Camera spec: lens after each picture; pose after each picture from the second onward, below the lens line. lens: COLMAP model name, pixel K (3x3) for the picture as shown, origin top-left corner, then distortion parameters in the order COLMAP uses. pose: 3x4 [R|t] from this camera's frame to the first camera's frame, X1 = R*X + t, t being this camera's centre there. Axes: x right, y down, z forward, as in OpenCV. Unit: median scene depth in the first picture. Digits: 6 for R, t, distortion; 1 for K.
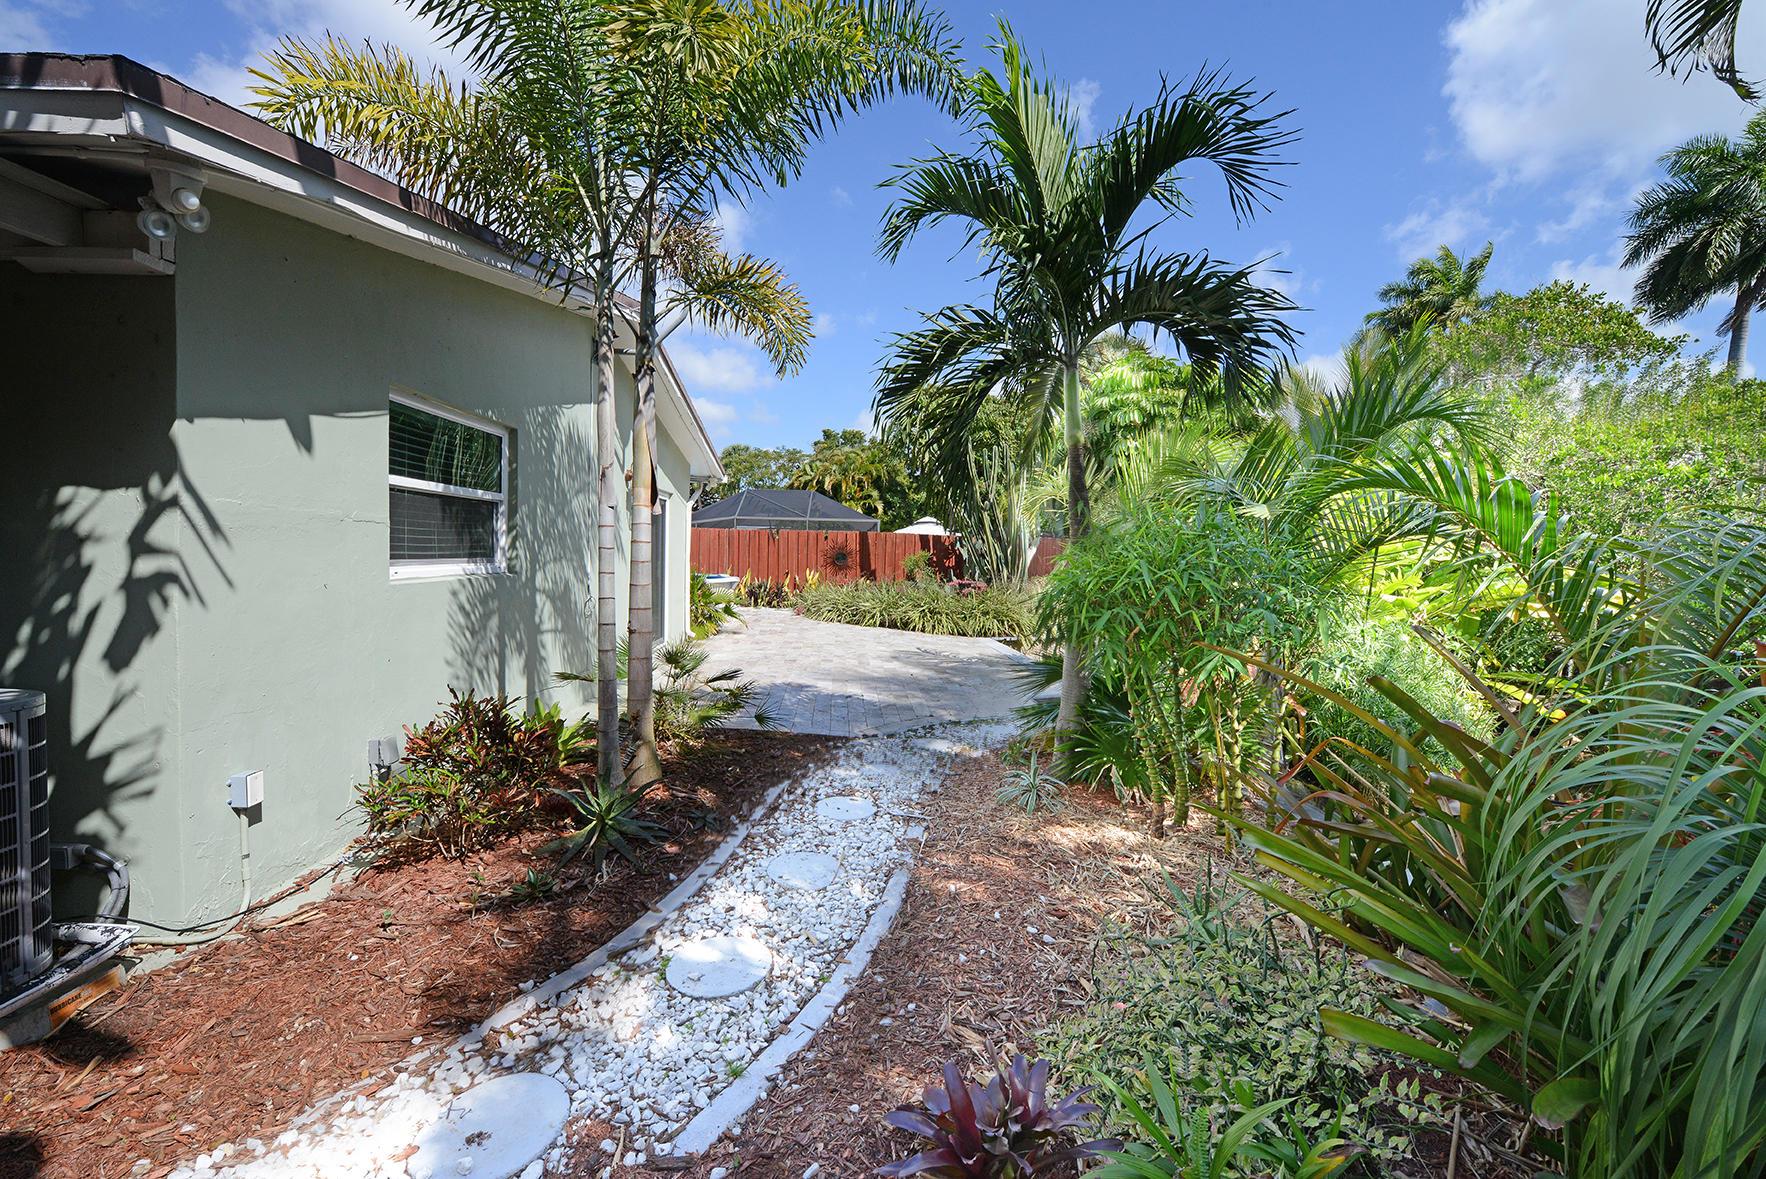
lens RADIAL K [[708.9, 0, 866.9], [0, 708.9, 576.2], [0, 0, 1]] dist [-0.022608, -0.000208]
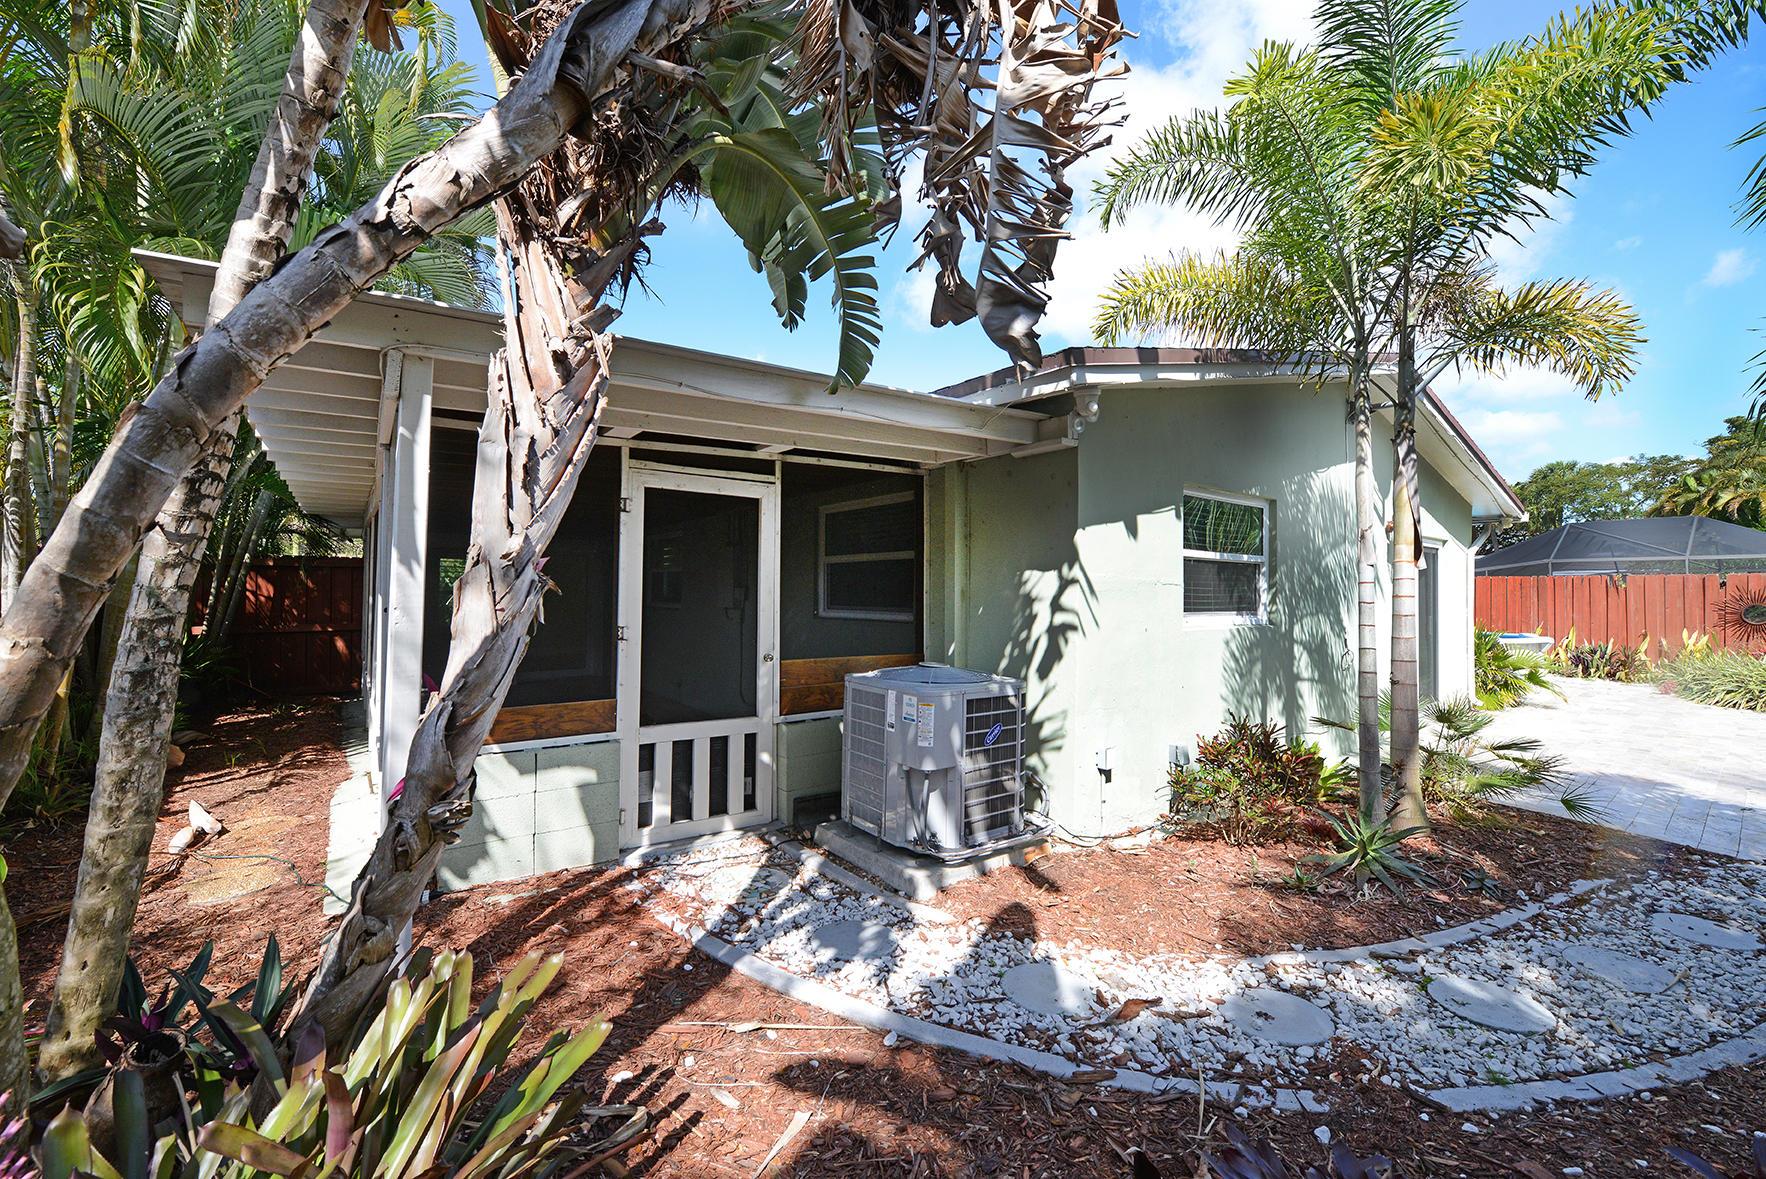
lens RADIAL K [[708.9, 0, 866.9], [0, 708.9, 576.2], [0, 0, 1]] dist [-0.022608, -0.000208]
pose [[0.566268, -0.032545, -0.823578, 0.087859], [-0.029343, 0.997791, -0.059605, 0.004943], [0.823699, 0.057918, 0.564062, -0.251648]]
